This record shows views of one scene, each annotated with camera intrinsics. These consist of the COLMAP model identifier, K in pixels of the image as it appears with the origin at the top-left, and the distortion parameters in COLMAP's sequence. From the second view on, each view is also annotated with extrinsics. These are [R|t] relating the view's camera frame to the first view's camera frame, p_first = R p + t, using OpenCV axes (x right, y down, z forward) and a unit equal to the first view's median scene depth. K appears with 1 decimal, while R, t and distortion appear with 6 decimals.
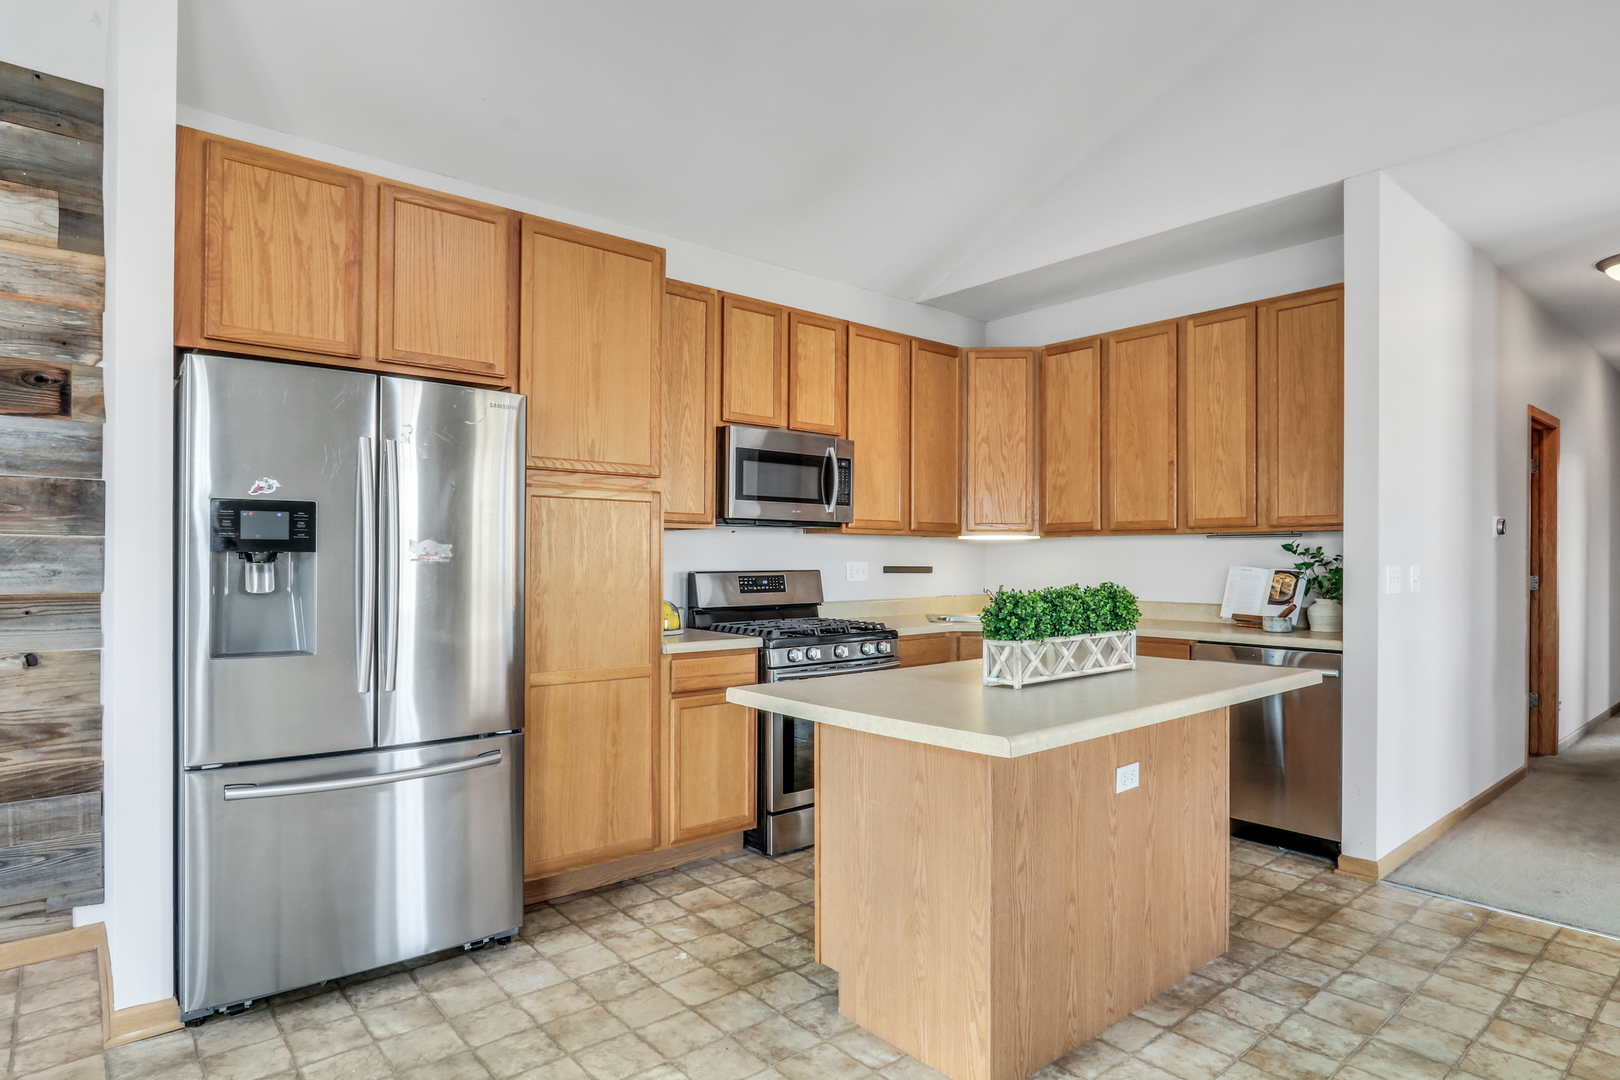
lens RADIAL K [[892.5, 0, 800.3], [0, 892.5, 554.8], [0, 0, 1]] dist [-0.023092, 0.008682]
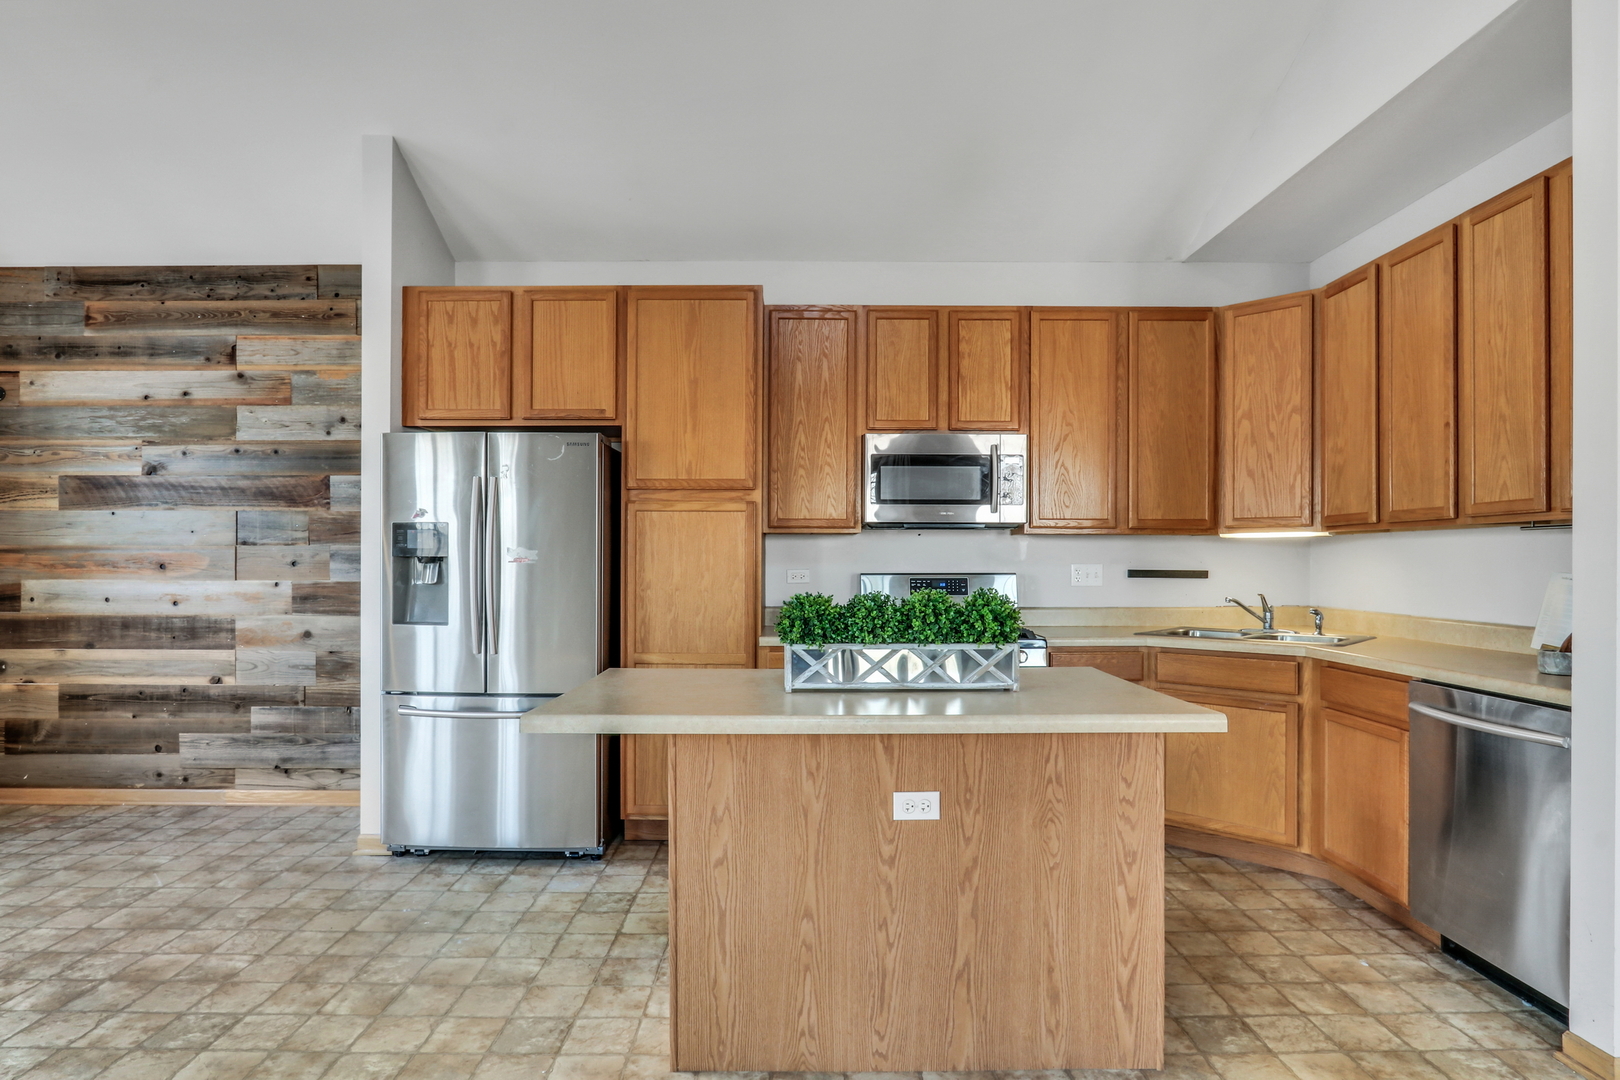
lens RADIAL K [[892.5, 0, 796.9], [0, 892.5, 557.8], [0, 0, 1]] dist [-0.023092, 0.008682]
pose [[0.762949, -0.002264, -0.646455, 0.641791], [0.002358, 0.999997, -0.000719, 0.001196], [0.646455, -0.000976, 0.762952, 0.179978]]
